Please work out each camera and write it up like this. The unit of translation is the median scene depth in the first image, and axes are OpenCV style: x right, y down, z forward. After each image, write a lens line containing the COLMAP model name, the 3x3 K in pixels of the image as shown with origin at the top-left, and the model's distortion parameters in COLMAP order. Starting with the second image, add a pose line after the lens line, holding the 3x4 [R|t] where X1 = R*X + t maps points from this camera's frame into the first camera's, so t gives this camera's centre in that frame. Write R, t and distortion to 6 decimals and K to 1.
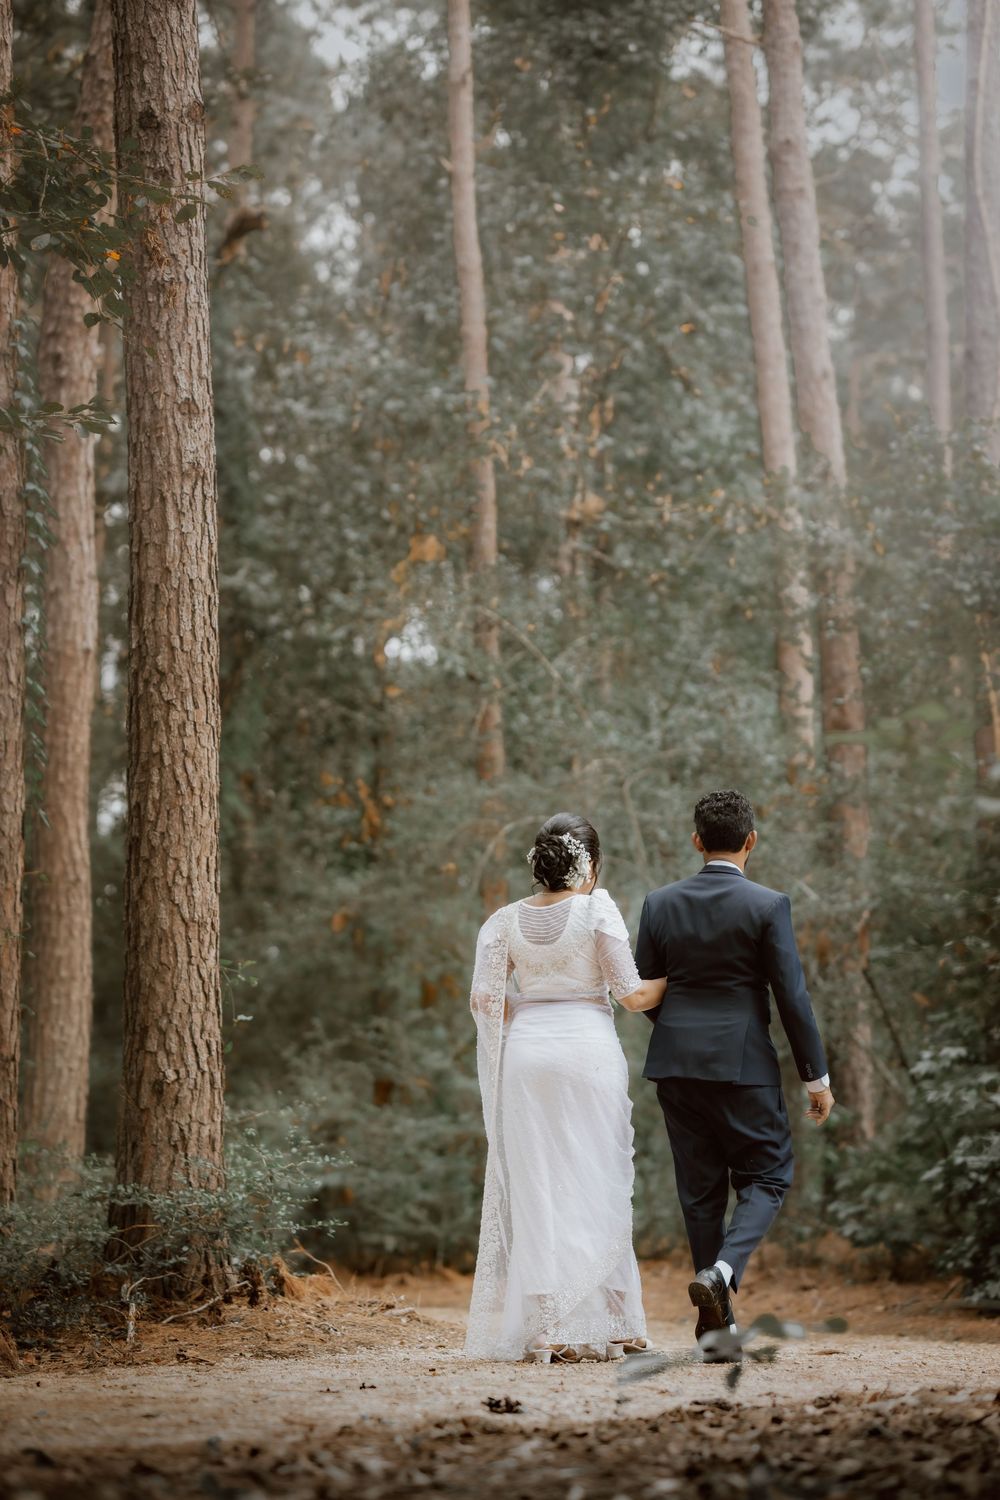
lens RADIAL K [[3635.8, 0, 533.9], [0, 3635.8, 750.5], [0, 0, 1]] dist [0.022651, 0.000000]
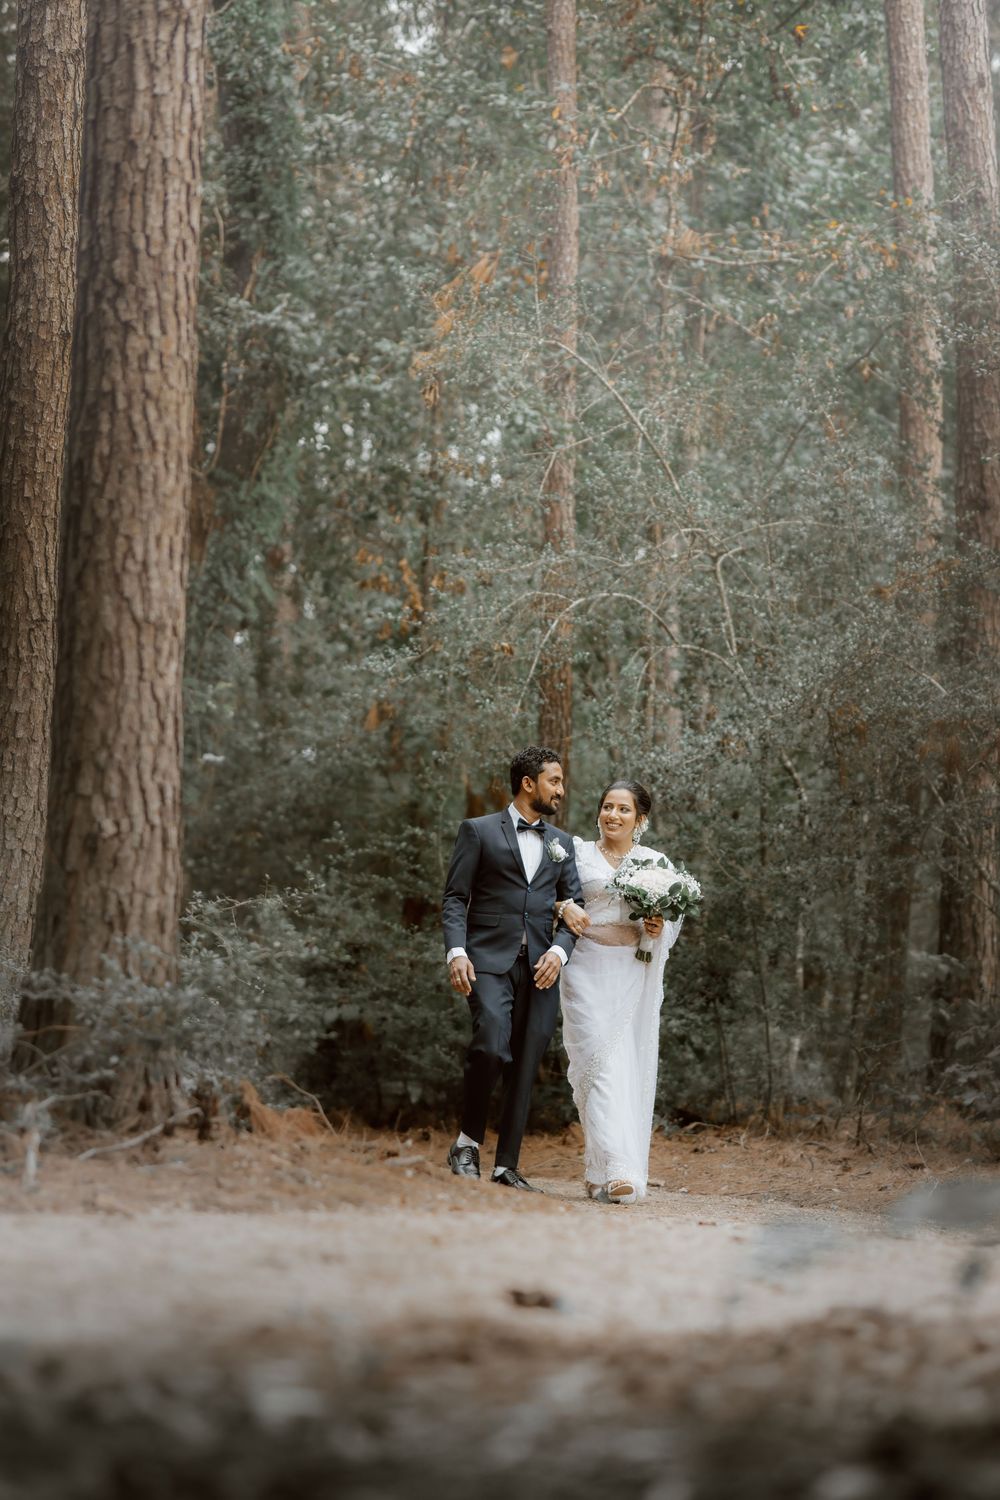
lens RADIAL K [[3635.8, 0, 472.7], [0, 3635.8, 744.3], [0, 0, 1]] dist [0.022651, 0.000000]
pose [[0.998398, 0.045199, -0.034050, -0.001353], [-0.044126, 0.998525, 0.031645, 0.045359], [0.035430, -0.030091, 0.998919, 0.261640]]
